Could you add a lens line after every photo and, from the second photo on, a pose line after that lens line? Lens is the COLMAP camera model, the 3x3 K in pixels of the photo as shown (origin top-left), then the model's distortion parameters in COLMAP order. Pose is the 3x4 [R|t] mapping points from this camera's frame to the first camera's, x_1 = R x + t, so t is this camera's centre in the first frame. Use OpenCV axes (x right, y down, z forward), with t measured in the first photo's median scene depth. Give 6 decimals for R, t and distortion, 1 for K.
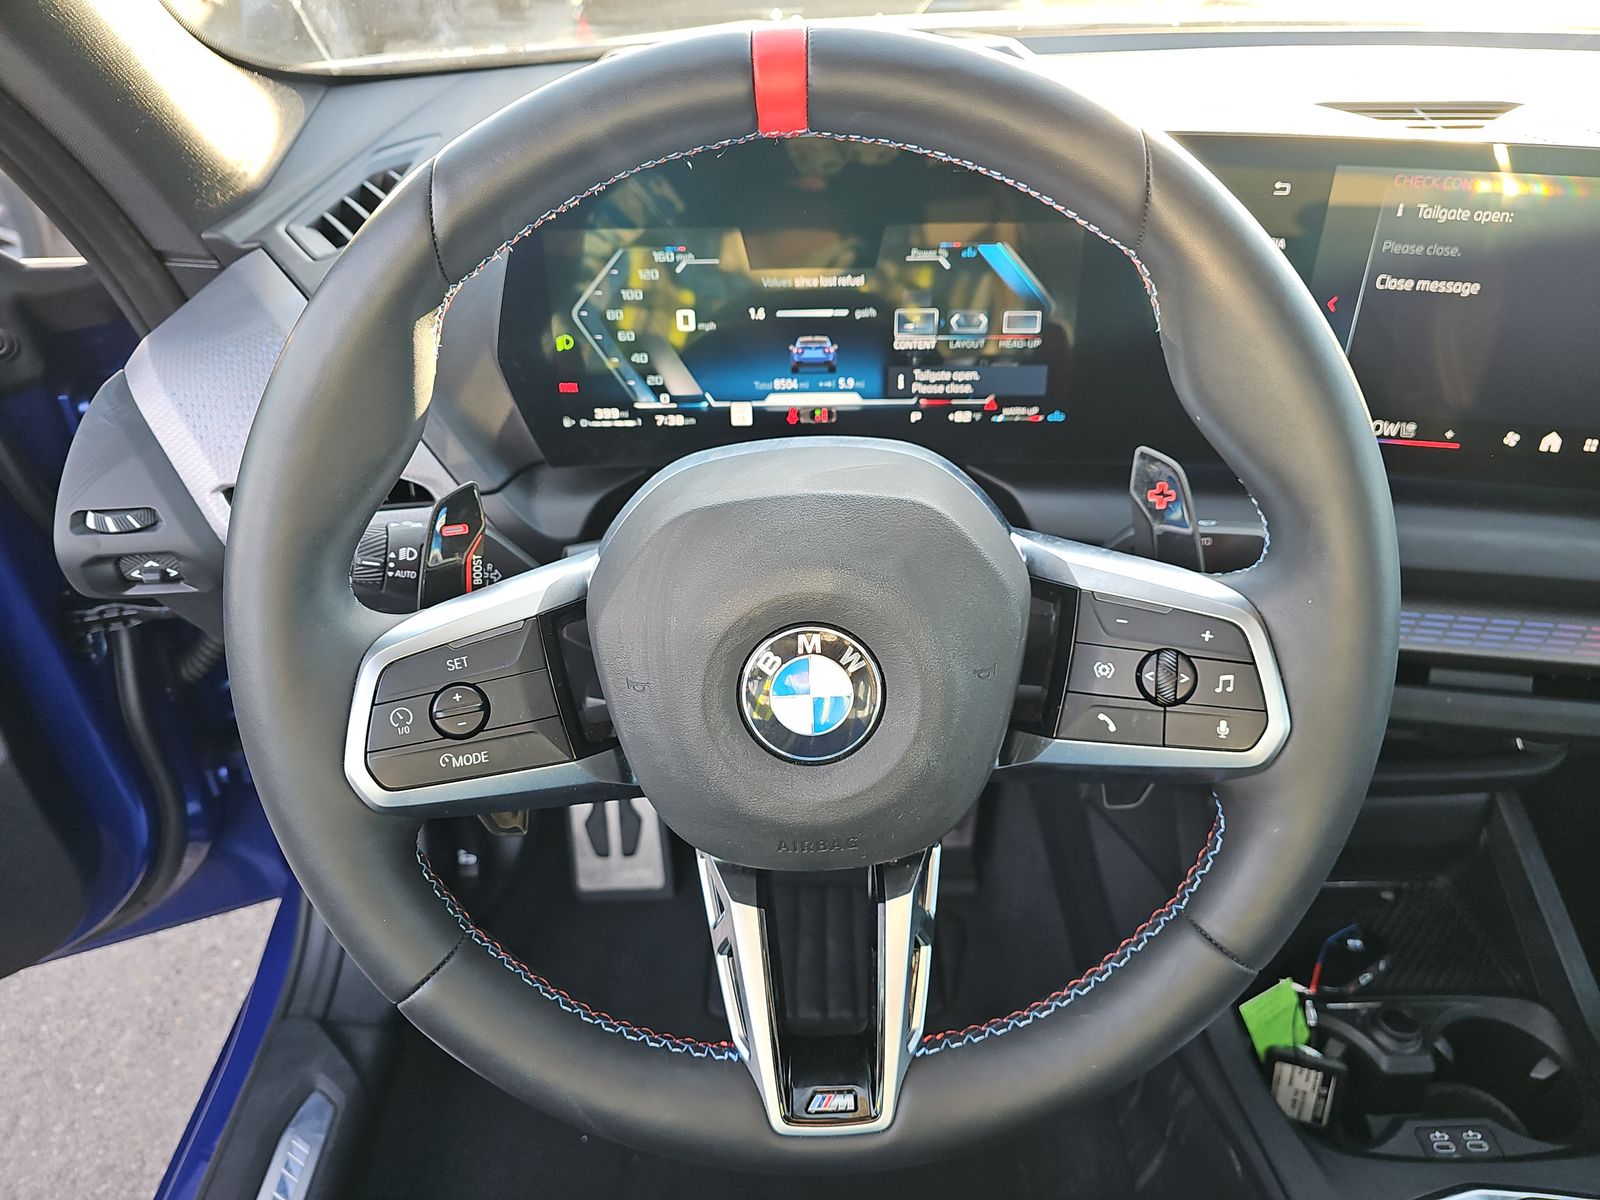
lens RADIAL K [[1040.8, 0, 795.4], [0, 1040.8, 627.0], [0, 0, 1]] dist [0.019210, -0.030594]
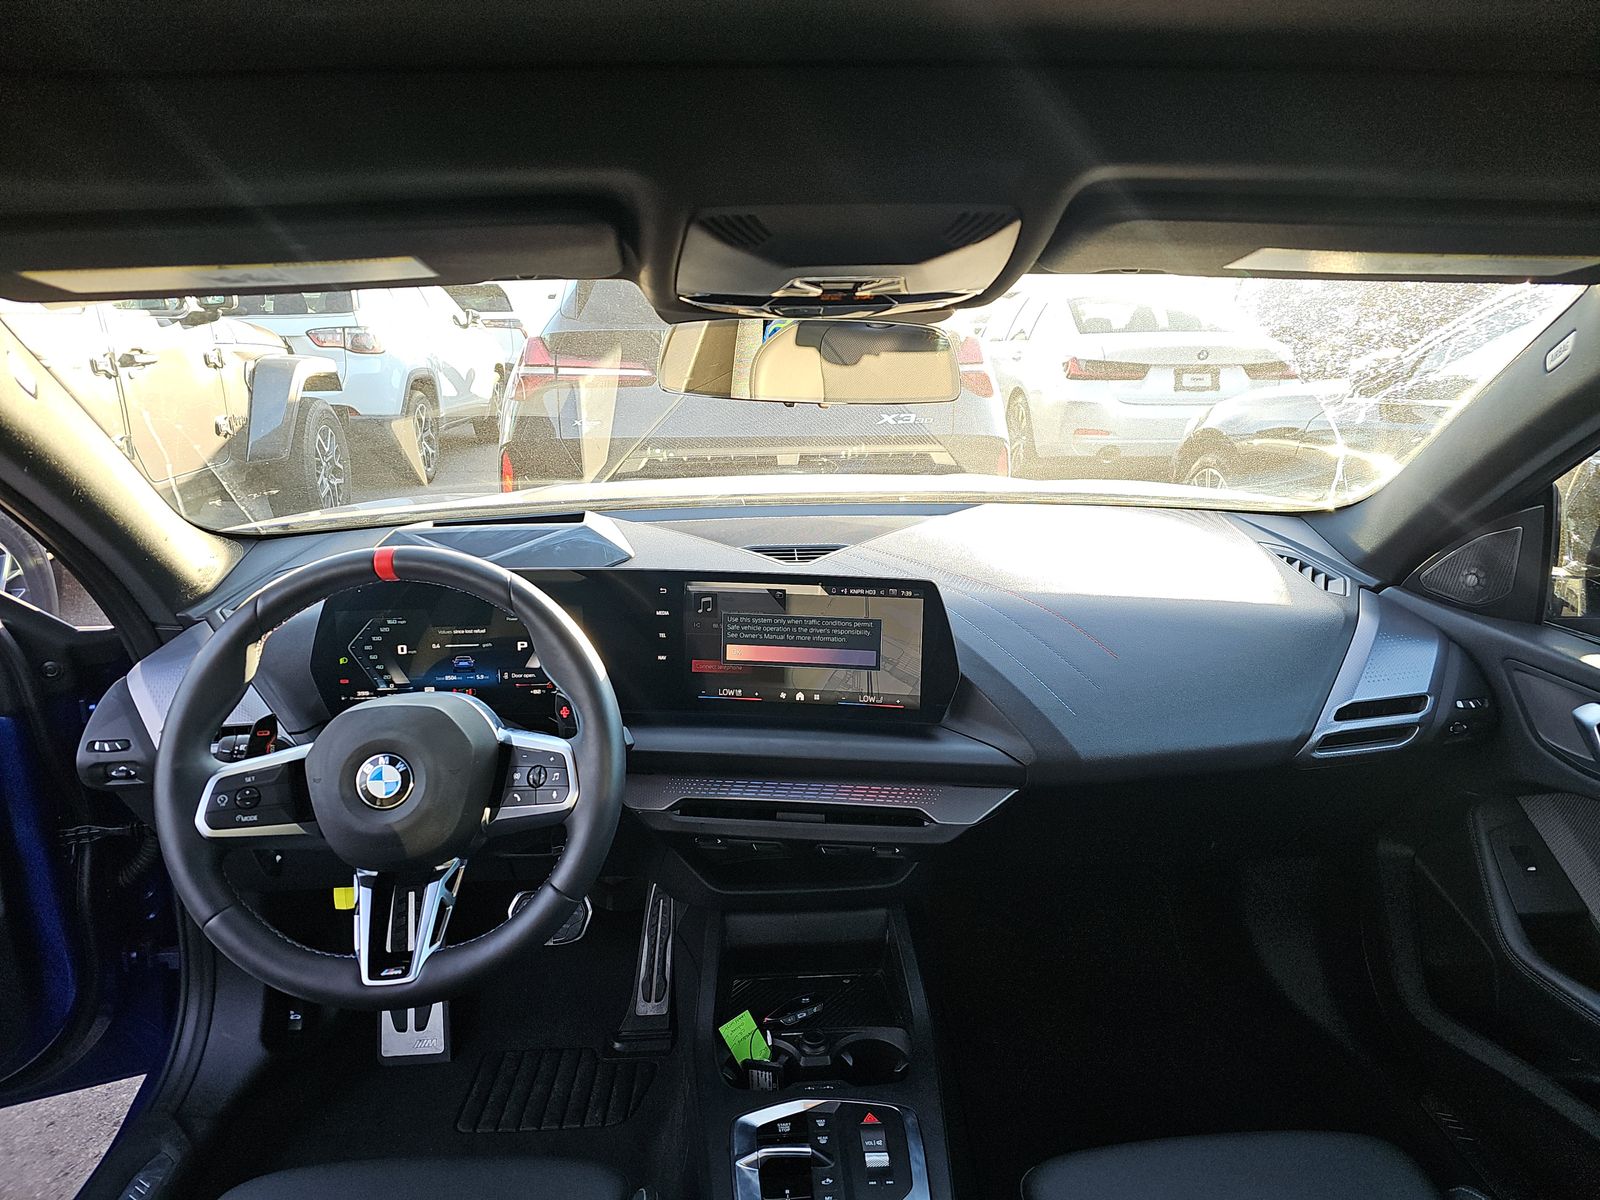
lens RADIAL K [[1040.8, 0, 795.4], [0, 1040.8, 627.0], [0, 0, 1]] dist [0.019210, -0.030594]
pose [[0.999230, -0.014400, 0.036503, 0.600737], [0.025586, 0.944389, -0.327835, 0.368717], [-0.029753, 0.328516, 0.944030, -1.012323]]
